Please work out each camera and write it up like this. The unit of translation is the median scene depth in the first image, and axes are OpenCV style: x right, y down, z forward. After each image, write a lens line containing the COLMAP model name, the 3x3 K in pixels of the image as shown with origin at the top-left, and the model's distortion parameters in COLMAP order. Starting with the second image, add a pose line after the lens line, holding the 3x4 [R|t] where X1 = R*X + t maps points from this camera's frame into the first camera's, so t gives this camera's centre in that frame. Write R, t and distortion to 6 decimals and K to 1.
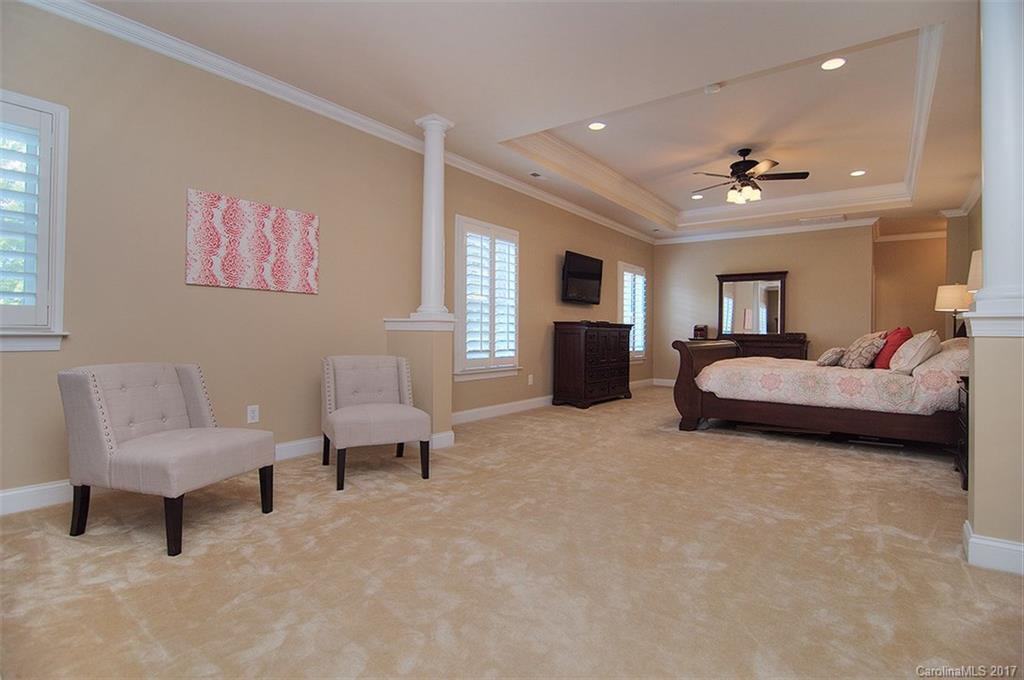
lens RADIAL K [[499.5, 0, 513.0], [0, 499.5, 333.6], [0, 0, 1]] dist [-0.017367, -0.000425]
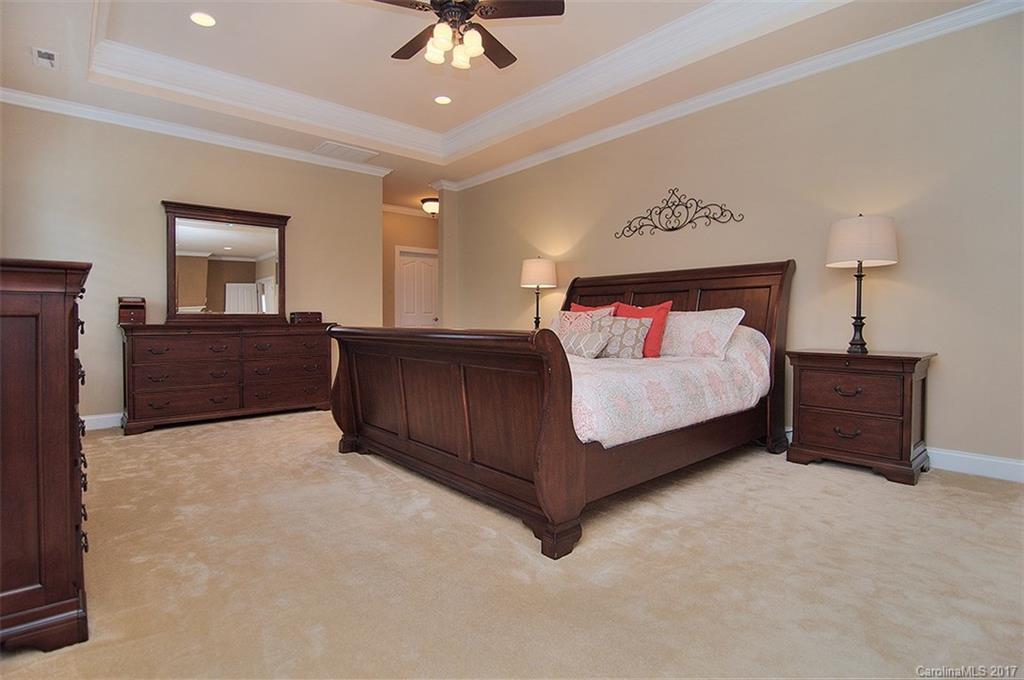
lens RADIAL K [[499.5, 0, 513.0], [0, 499.5, 333.6], [0, 0, 1]] dist [-0.017367, -0.000425]
pose [[0.196958, -0.045473, 0.979357, -0.033764], [0.006039, 0.998961, 0.045169, -0.000602], [-0.980393, -0.002982, 0.197028, 0.581033]]
